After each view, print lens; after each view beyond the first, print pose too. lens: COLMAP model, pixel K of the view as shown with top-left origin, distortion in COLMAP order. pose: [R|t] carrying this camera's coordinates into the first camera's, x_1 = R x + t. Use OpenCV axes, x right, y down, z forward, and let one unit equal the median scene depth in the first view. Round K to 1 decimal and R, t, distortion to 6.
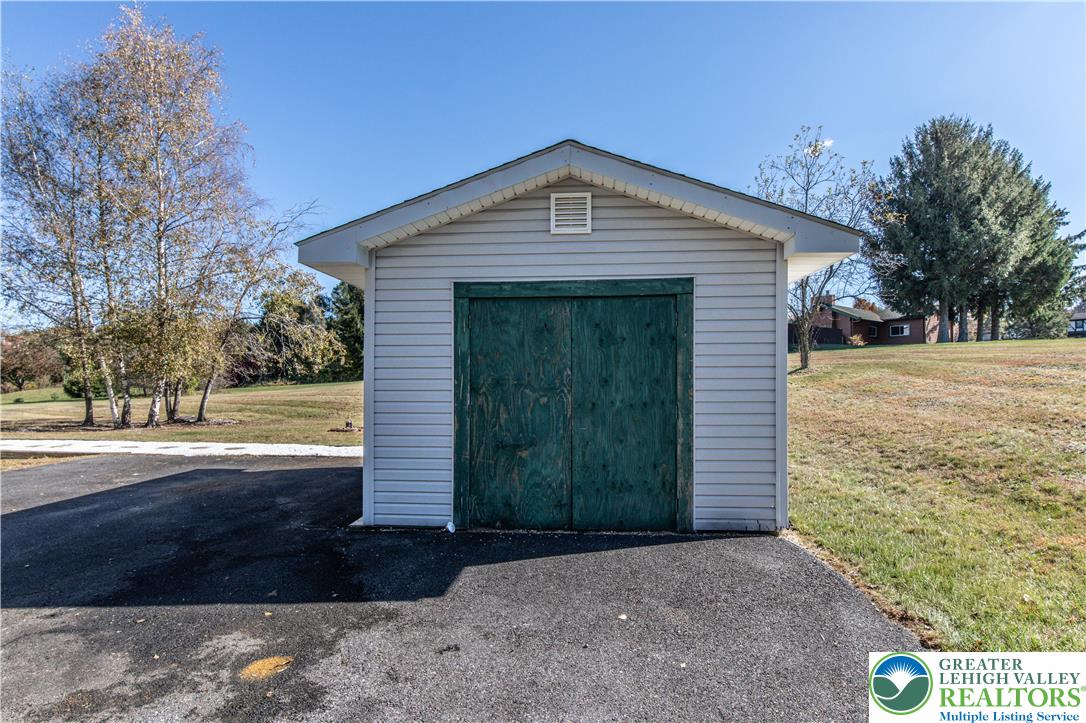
lens RADIAL K [[556.2, 0, 543.0], [0, 556.2, 361.5], [0, 0, 1]] dist [0.000733, 0.000091]
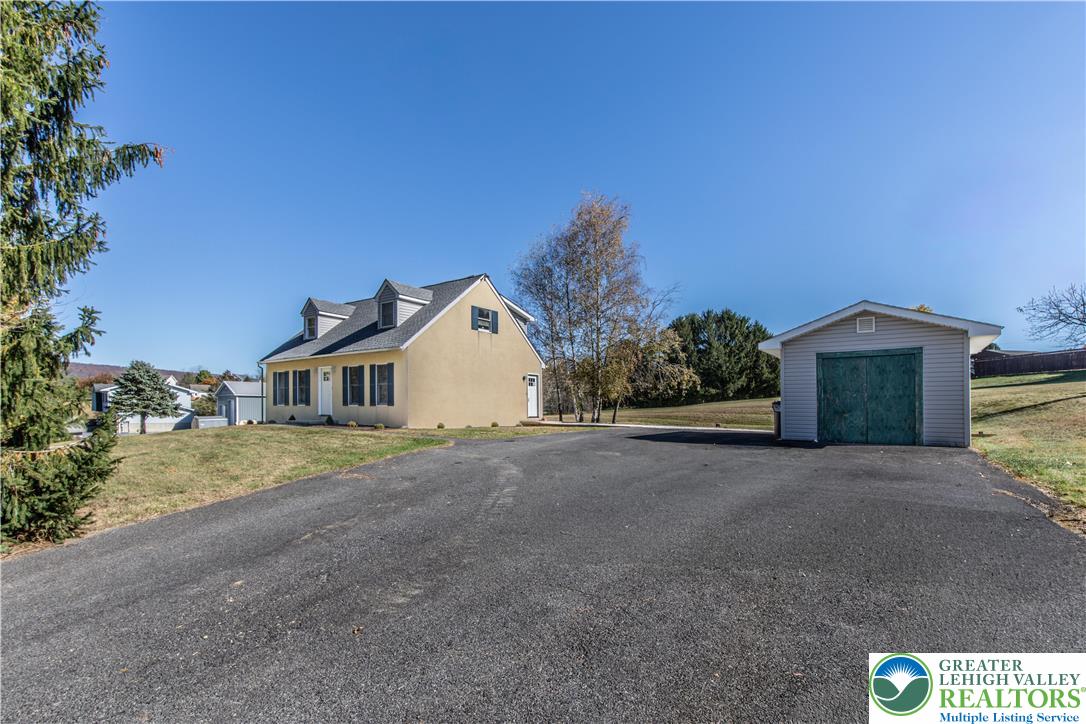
lens RADIAL K [[477.4, 0, 564.2], [0, 477.4, 390.5], [0, 0, 1]] dist [0.001110, 0.000158]
pose [[0.852018, -0.010675, -0.523403, 0.013565], [0.010489, 0.999939, -0.003320, 0.039587], [0.523407, -0.002661, 0.852079, -1.706143]]
